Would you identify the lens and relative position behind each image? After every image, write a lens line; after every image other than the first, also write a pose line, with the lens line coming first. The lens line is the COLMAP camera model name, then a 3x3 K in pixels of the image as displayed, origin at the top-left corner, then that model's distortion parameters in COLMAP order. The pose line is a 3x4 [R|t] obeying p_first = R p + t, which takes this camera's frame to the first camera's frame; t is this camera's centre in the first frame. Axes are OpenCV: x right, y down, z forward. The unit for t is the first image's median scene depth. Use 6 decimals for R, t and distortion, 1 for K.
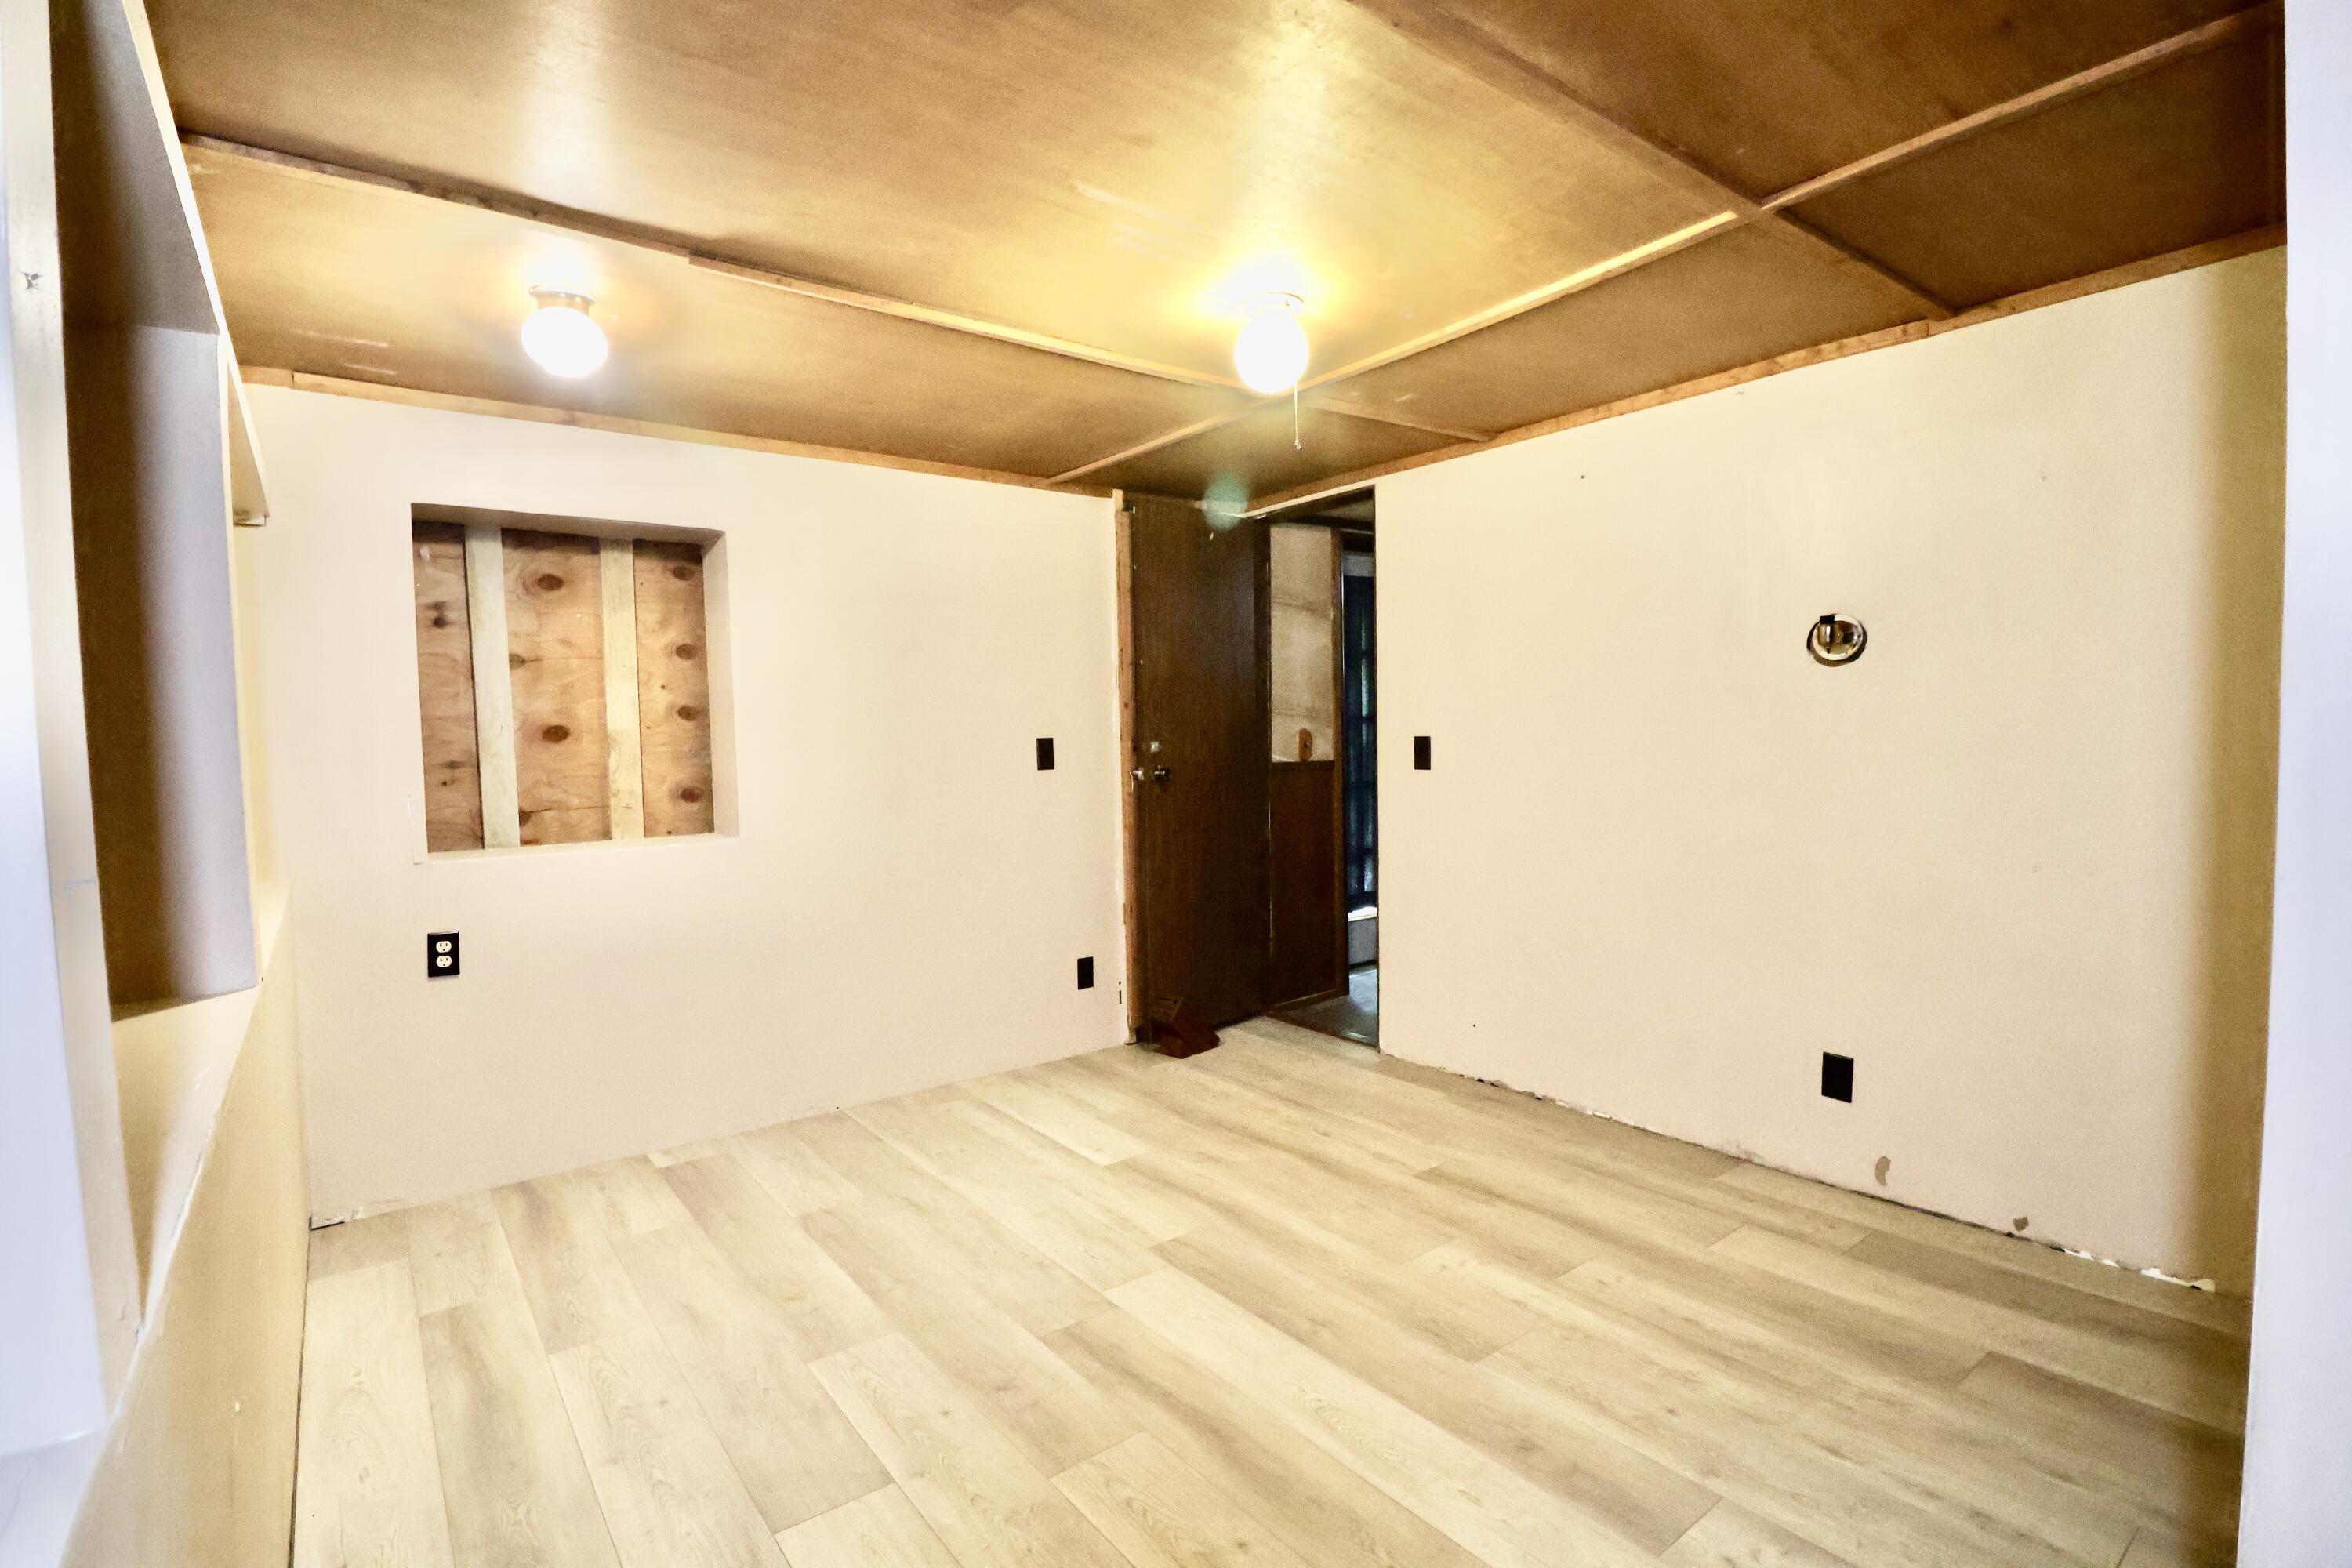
lens RADIAL K [[1093.5, 0, 1174.1], [0, 1093.5, 788.3], [0, 0, 1]] dist [-0.018287, -0.003723]
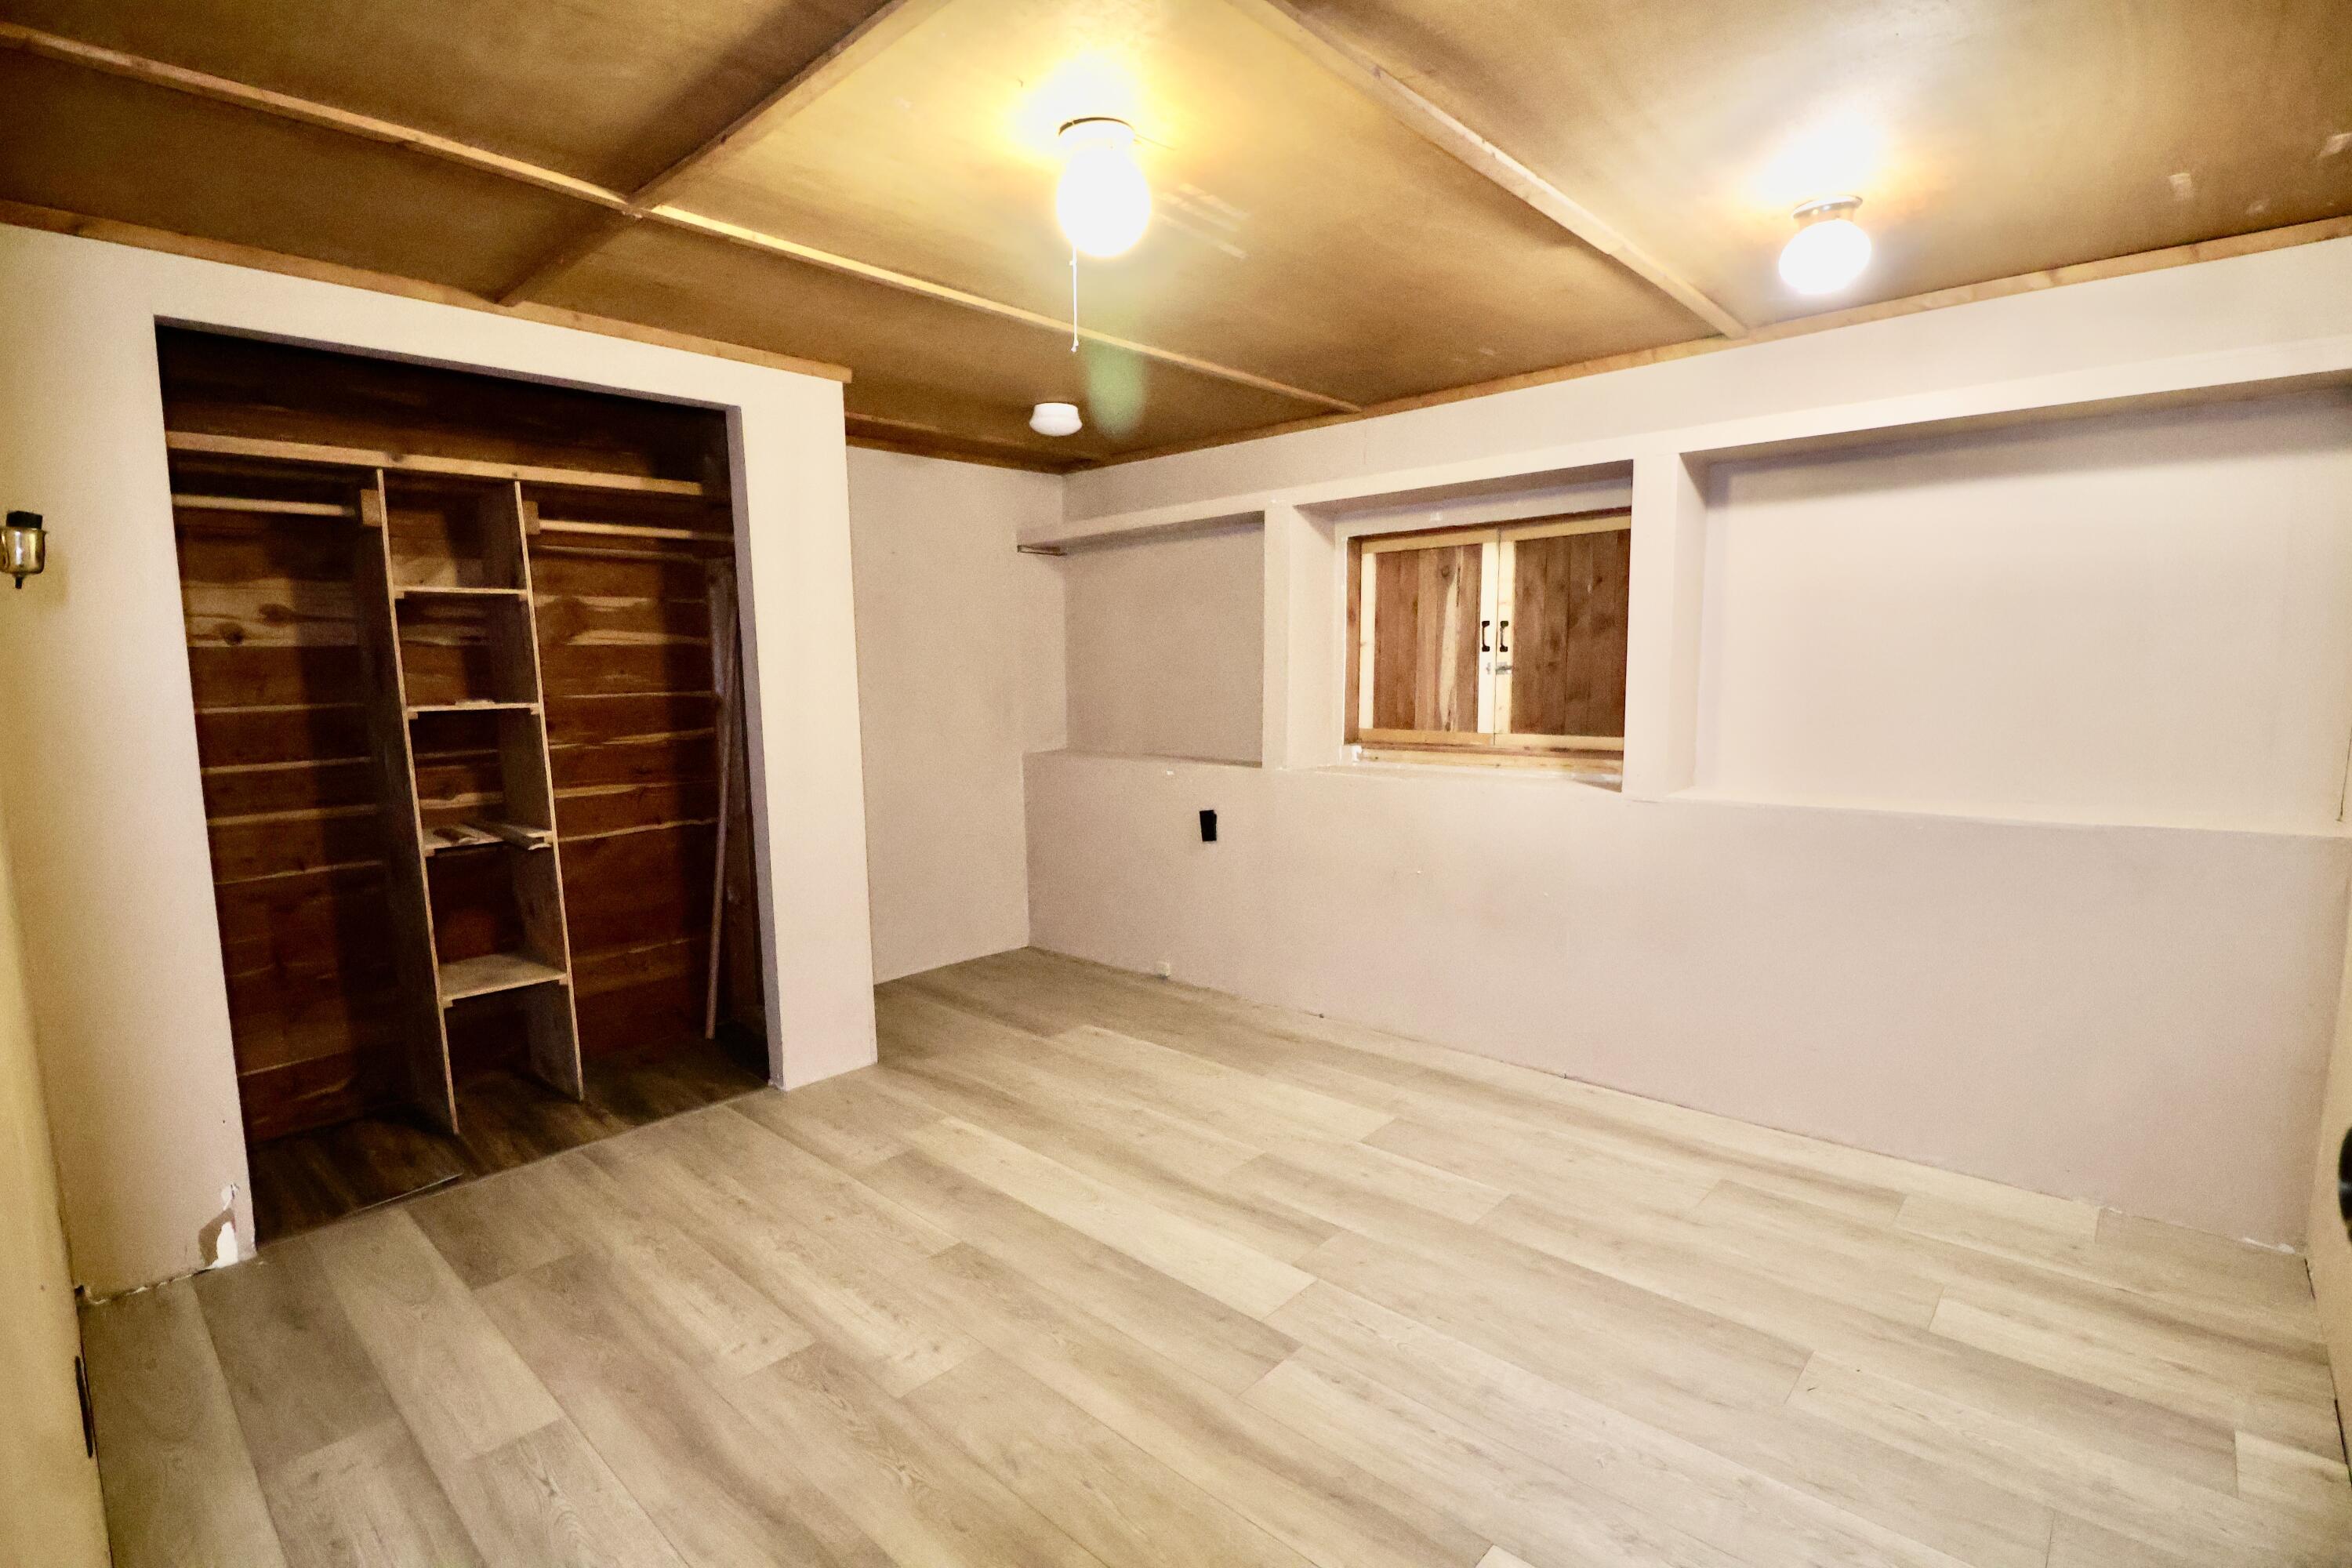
lens RADIAL K [[1093.5, 0, 1176.7], [0, 1093.5, 791.9], [0, 0, 1]] dist [-0.018287, -0.003723]
pose [[-0.984233, 0.057543, -0.167256, 0.196078], [0.029533, 0.985790, 0.165364, -0.119179], [0.174394, 0.157817, -0.971947, 1.908523]]
